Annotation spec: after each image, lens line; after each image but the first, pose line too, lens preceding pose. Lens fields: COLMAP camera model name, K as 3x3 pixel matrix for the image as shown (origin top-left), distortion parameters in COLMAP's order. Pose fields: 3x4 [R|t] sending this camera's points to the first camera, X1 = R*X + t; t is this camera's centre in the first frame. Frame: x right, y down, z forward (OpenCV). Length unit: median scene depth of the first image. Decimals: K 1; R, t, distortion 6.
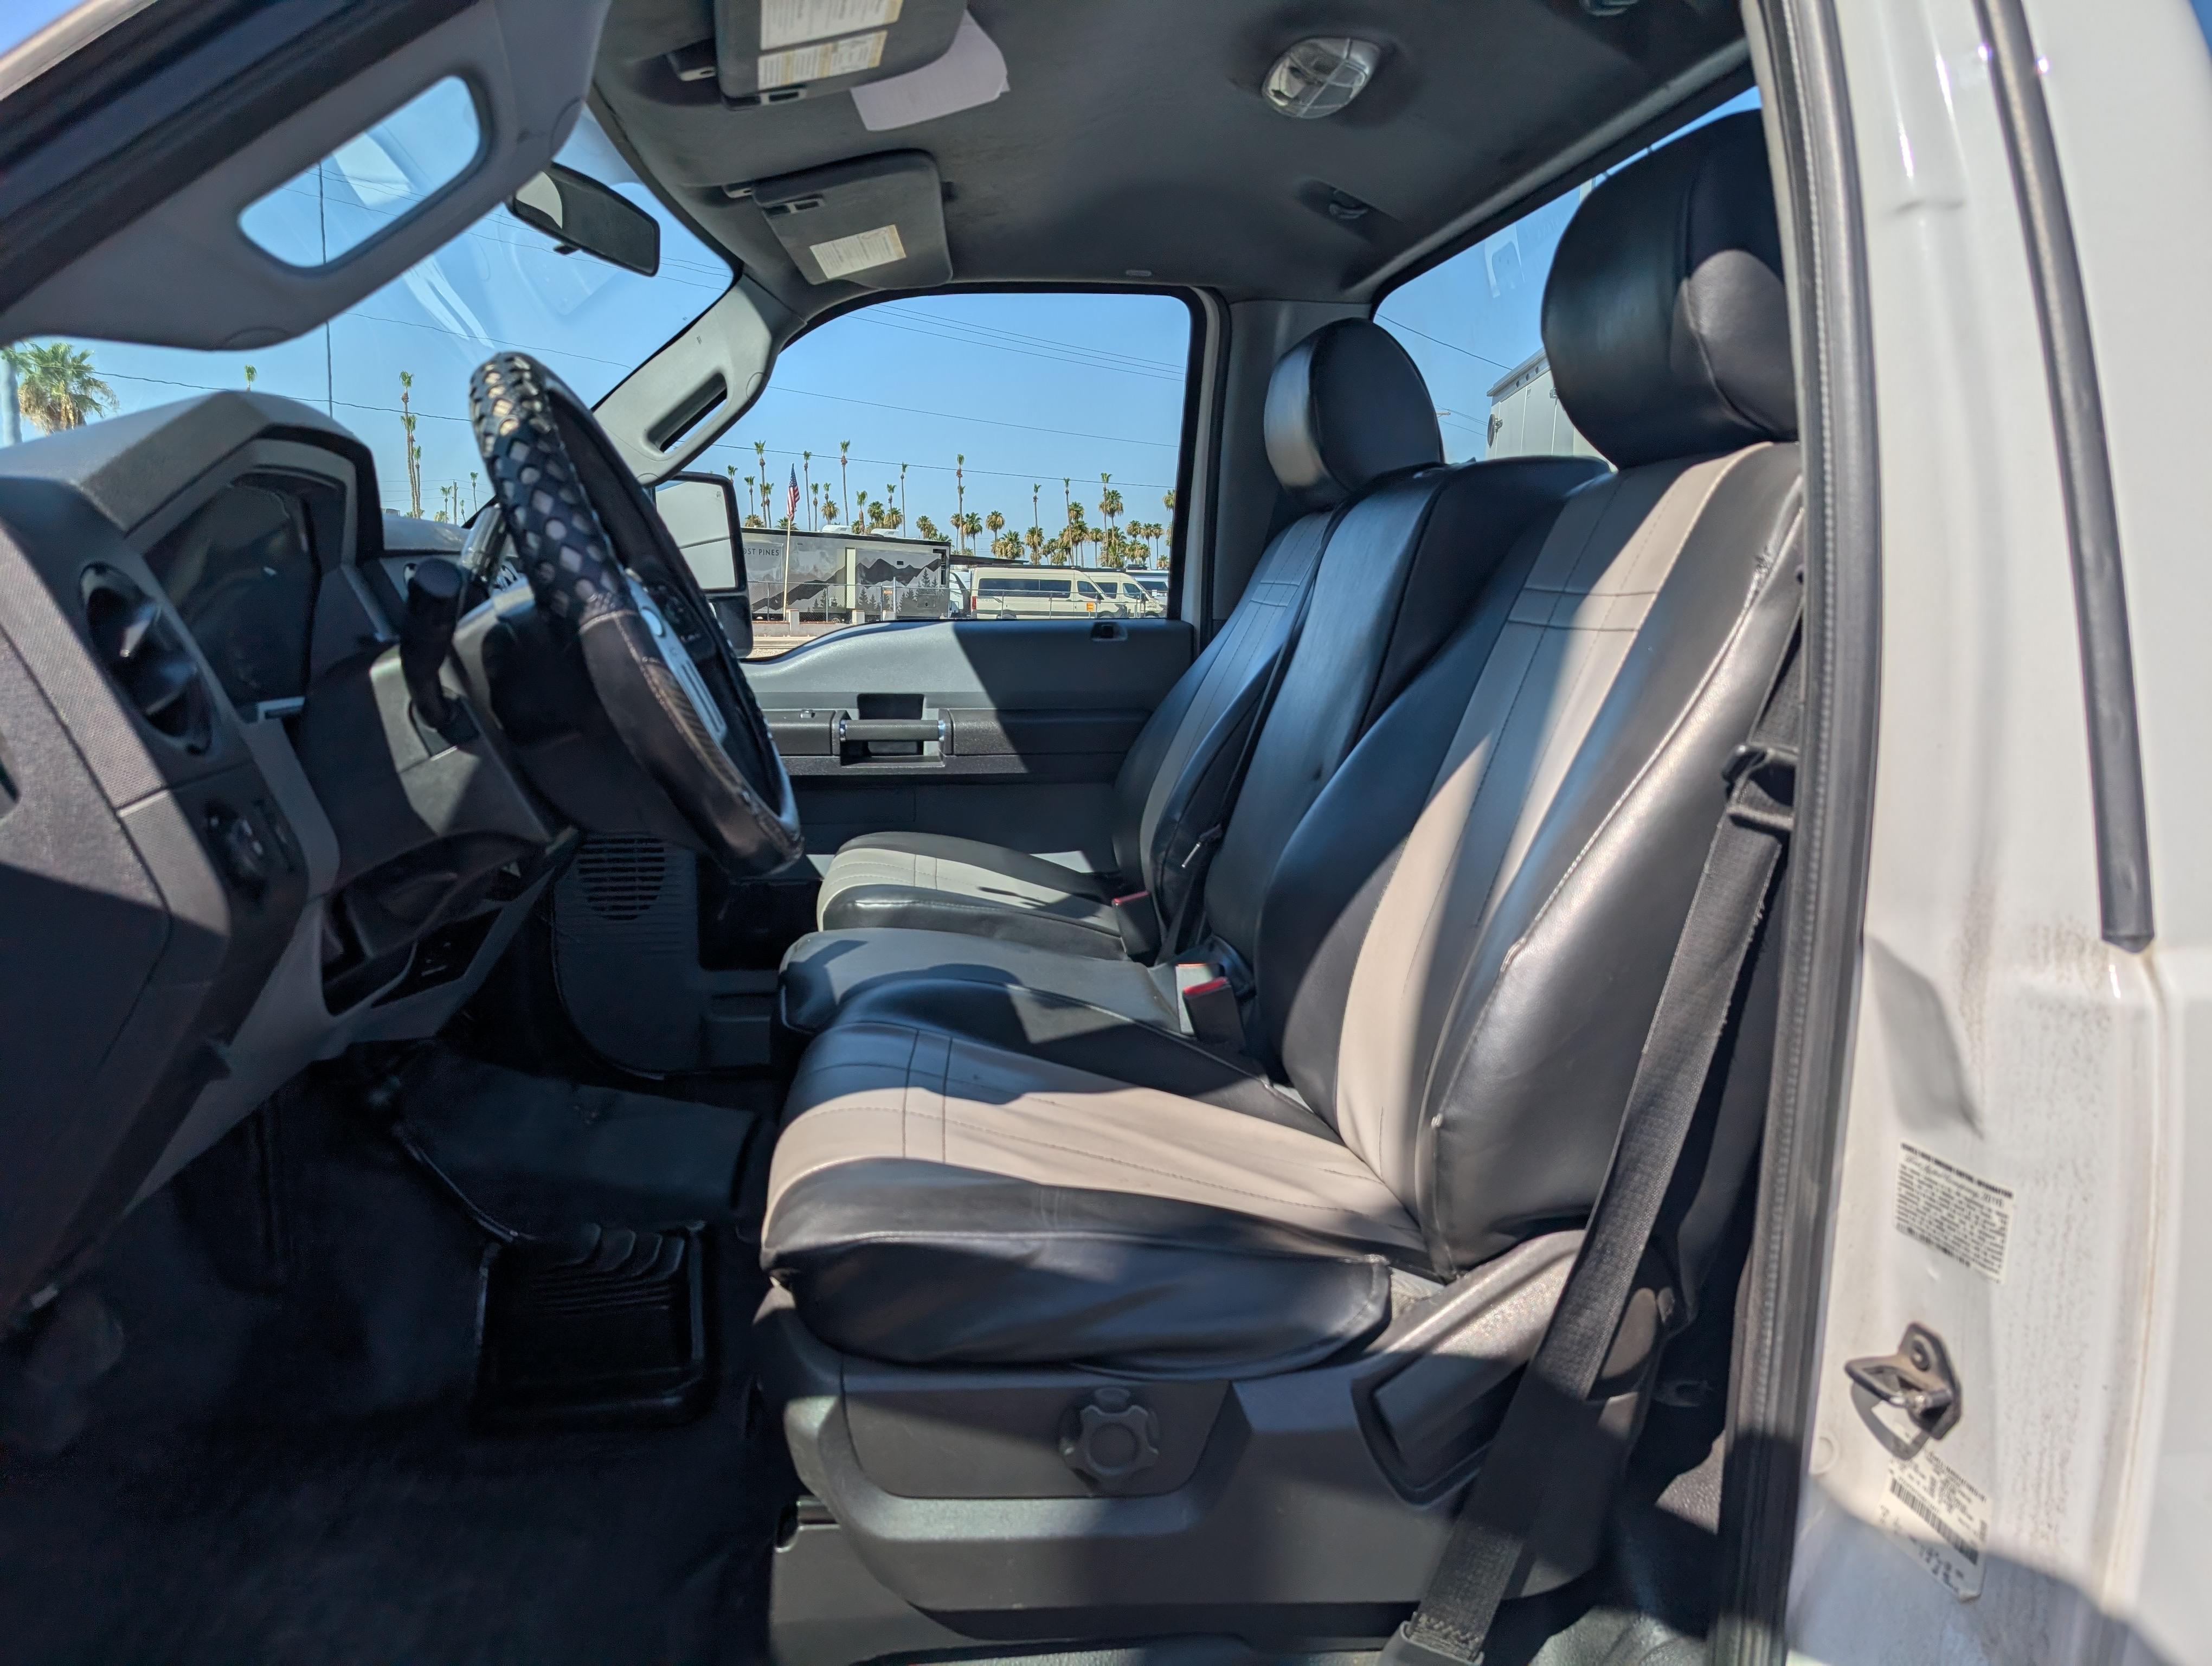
lens RADIAL K [[1613.5, 0, 1073.1], [0, 1613.5, 871.4], [0, 0, 1]] dist [0.014105, -0.012053]
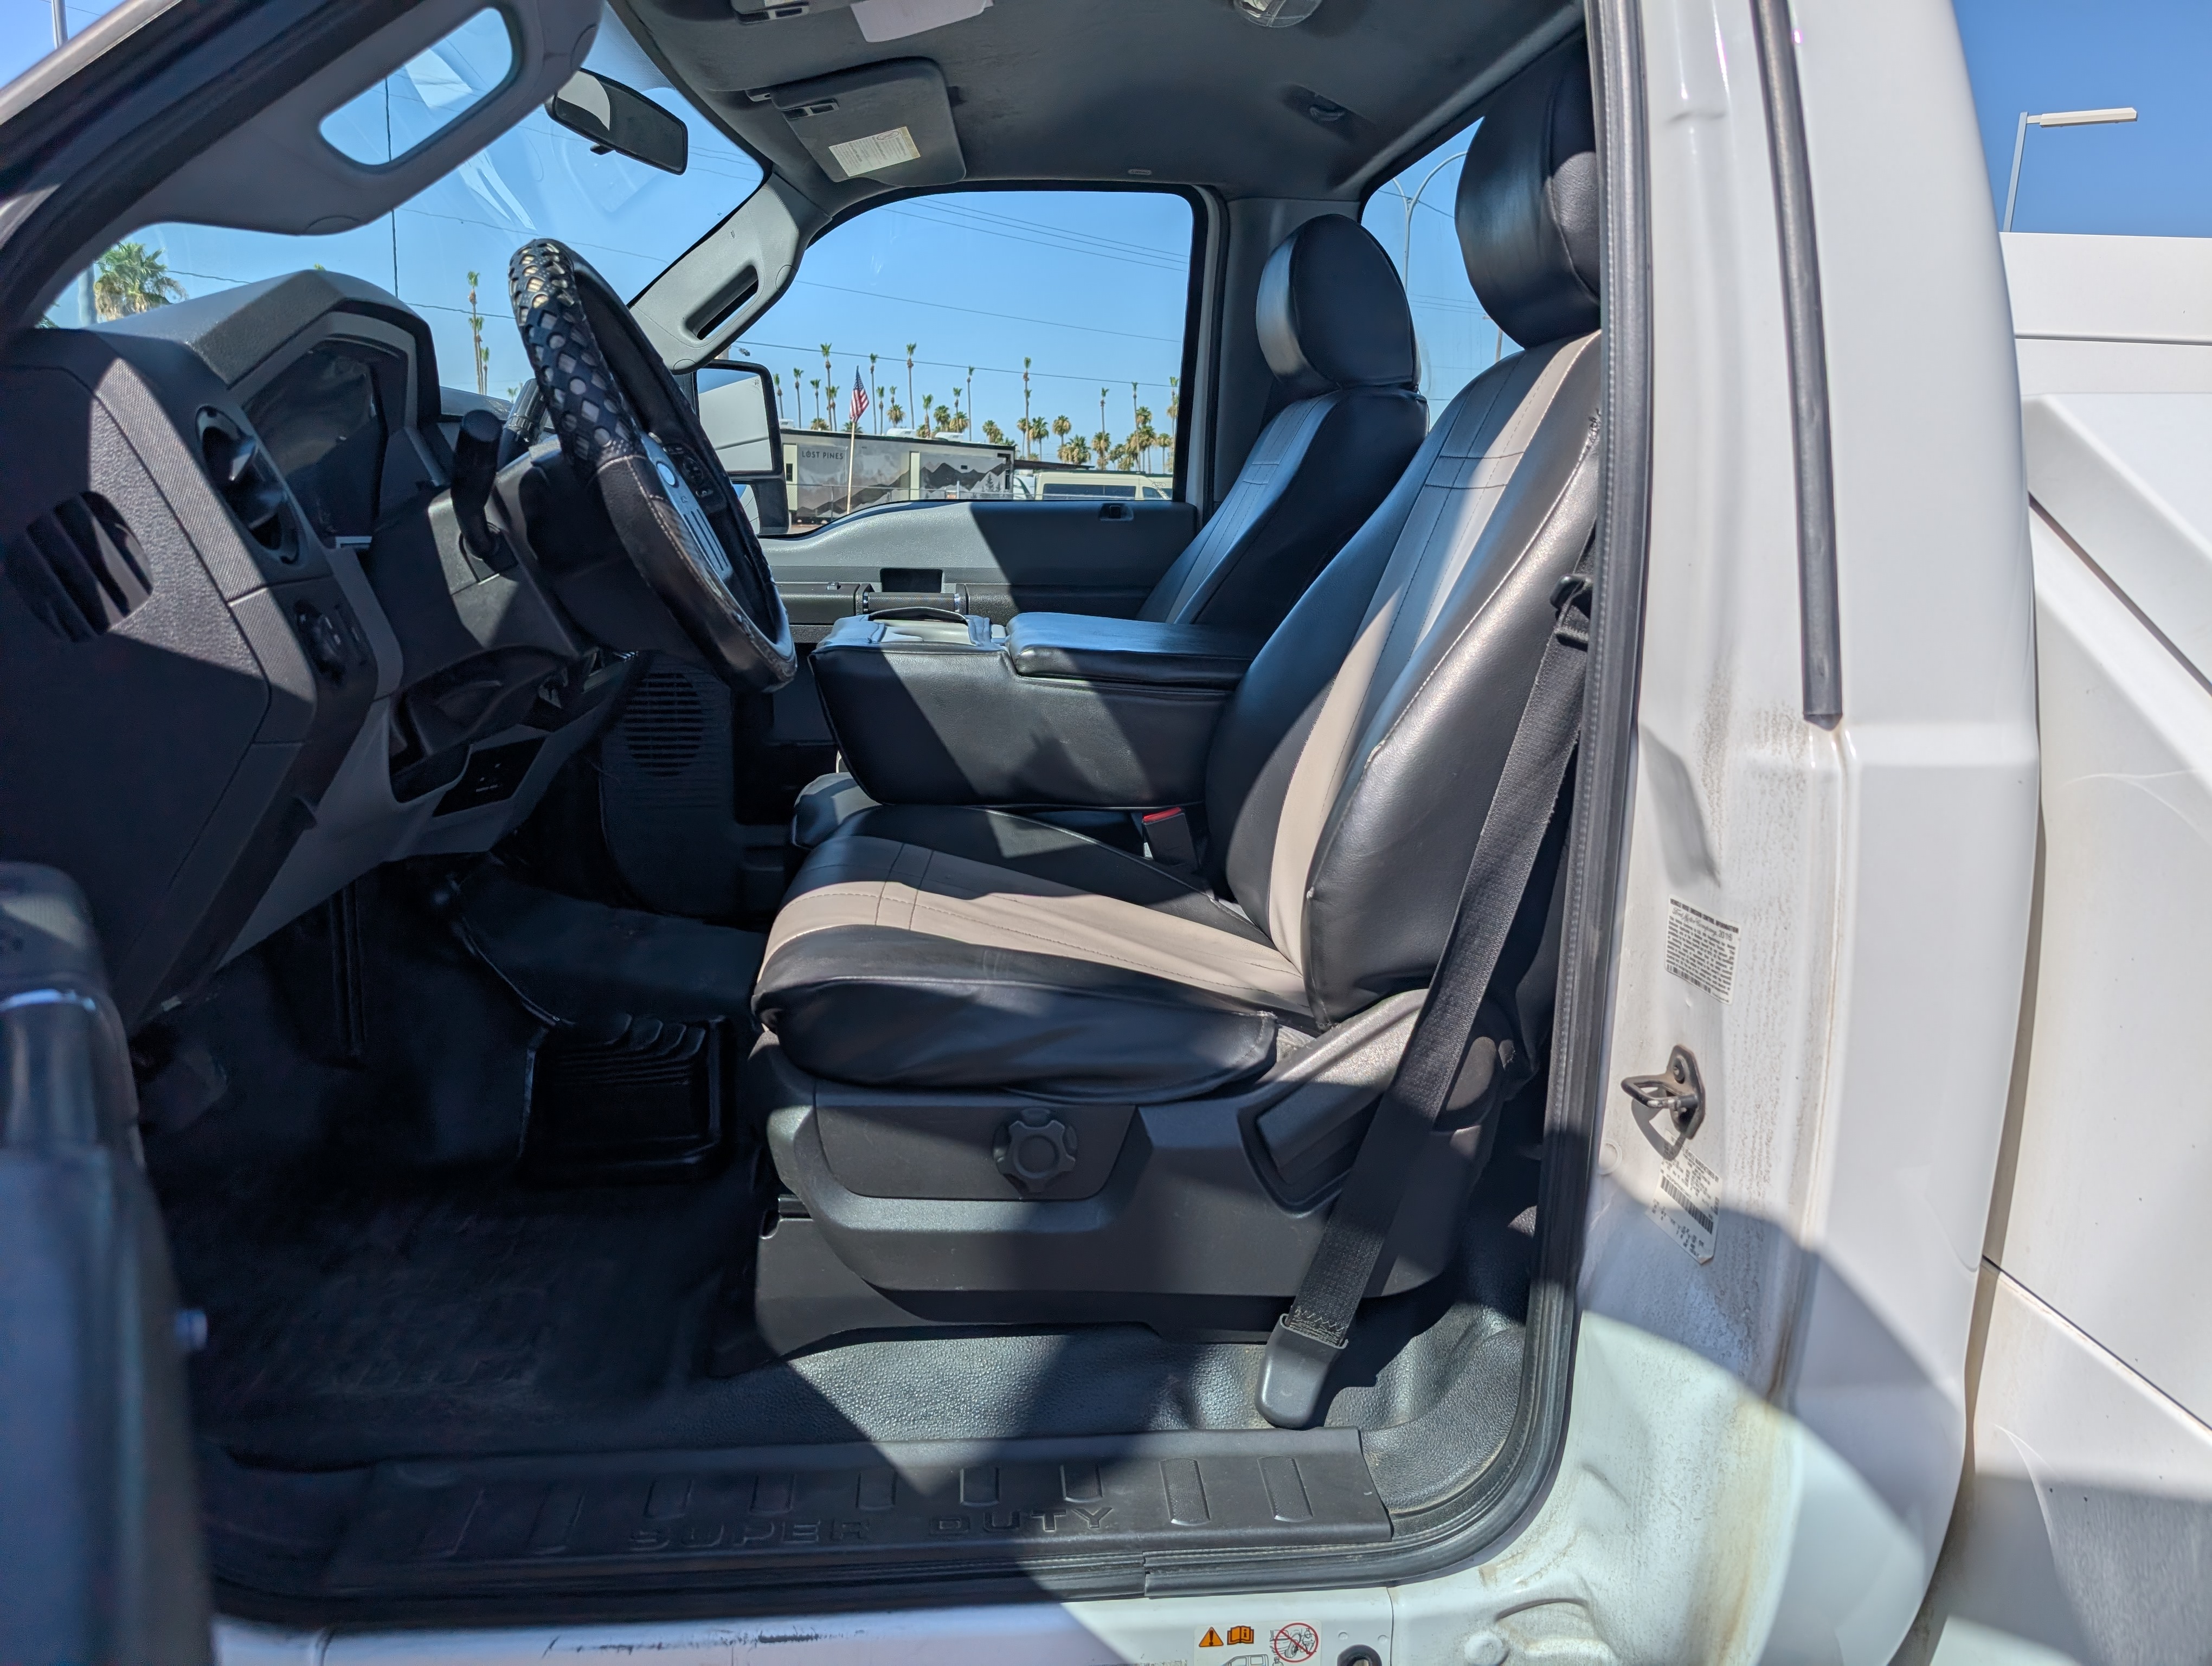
lens RADIAL K [[1613.5, 0, 1091.1], [0, 1613.5, 846.5], [0, 0, 1]] dist [0.014105, -0.012053]
pose [[0.999540, 0.012629, -0.027579, 0.090588], [-0.011490, 0.999090, 0.041071, 0.069573], [0.028072, -0.040736, 0.998776, -0.188358]]
